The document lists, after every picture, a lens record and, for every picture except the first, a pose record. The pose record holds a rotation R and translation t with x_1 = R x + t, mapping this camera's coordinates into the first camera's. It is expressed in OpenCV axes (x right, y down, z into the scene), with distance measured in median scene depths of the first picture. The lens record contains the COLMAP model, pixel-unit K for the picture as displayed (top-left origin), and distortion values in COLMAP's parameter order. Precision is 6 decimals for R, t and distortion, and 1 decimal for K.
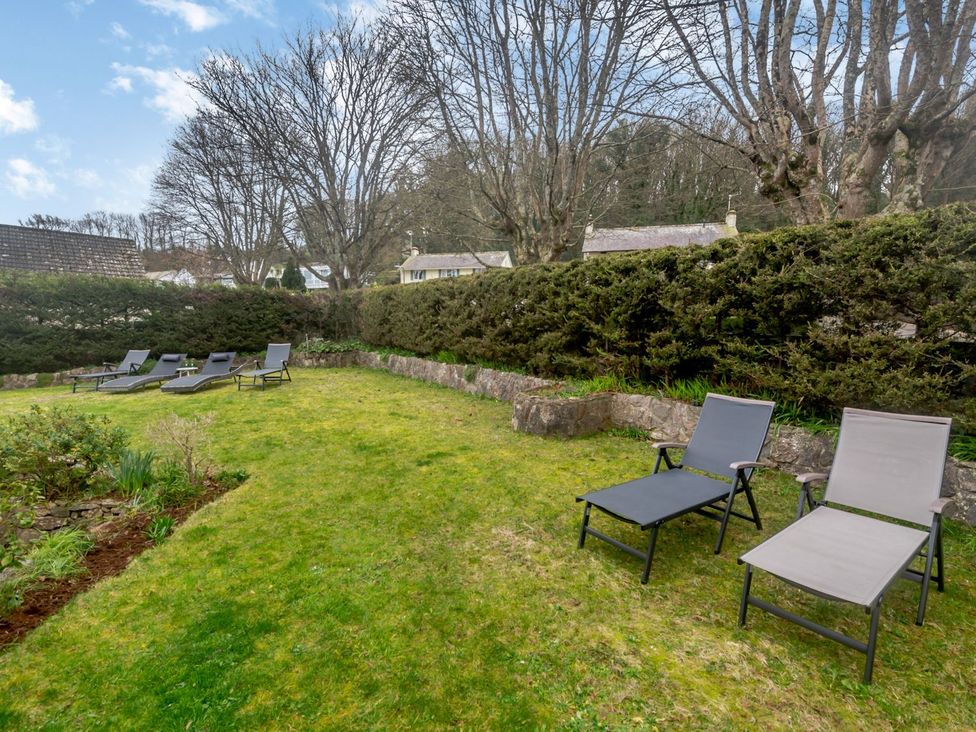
lens RADIAL K [[476.0, 0, 479.3], [0, 476.0, 364.2], [0, 0, 1]] dist [0.003062, -0.000300]
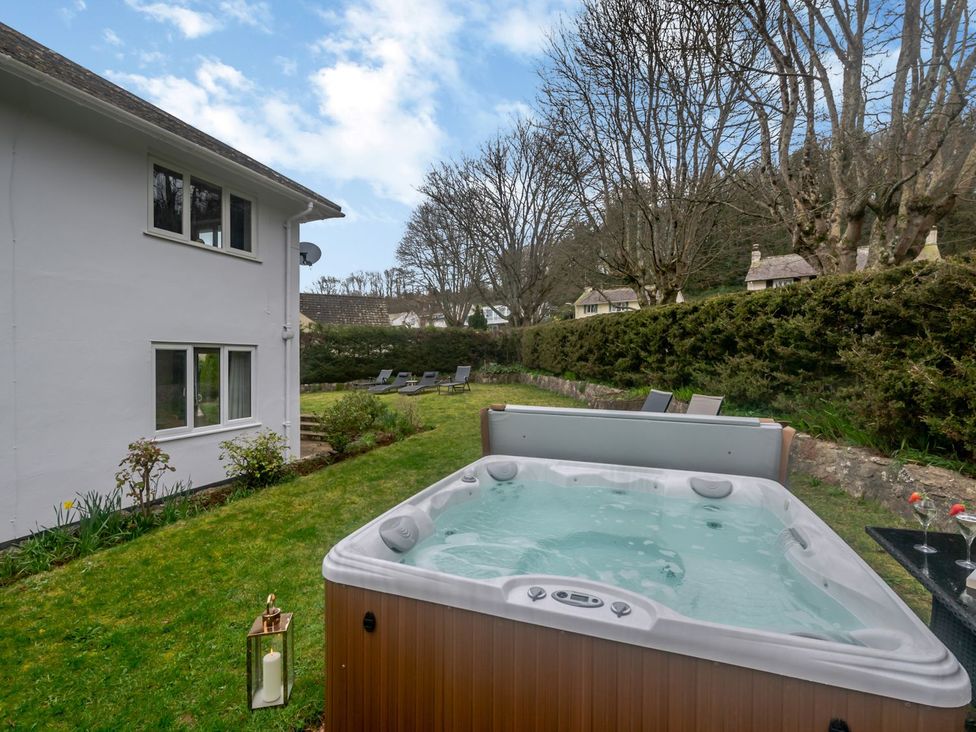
lens RADIAL K [[440.5, 0, 488.0], [0, 440.5, 366.0], [0, 0, 1]] dist [0.000290, -0.001609]
pose [[0.928819, 0.003626, -0.370517, 0.162901], [-0.023008, 0.998587, -0.047904, 0.020617], [0.369820, 0.053019, 0.927590, -0.264094]]
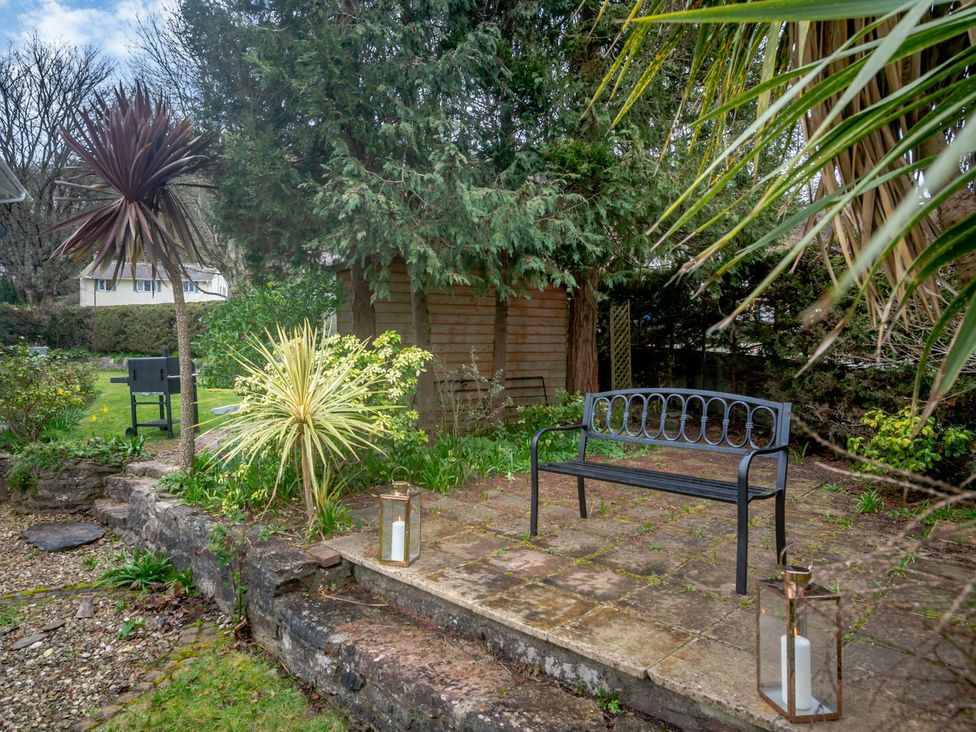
lens RADIAL K [[588.8, 0, 488.0], [0, 588.8, 366.0], [0, 0, 1]] dist [0.001612, -0.000310]
pose [[0.886729, -0.013398, 0.462095, -0.055887], [0.039045, 0.998179, -0.045983, 0.125439], [-0.460638, 0.058817, 0.885637, -0.967644]]
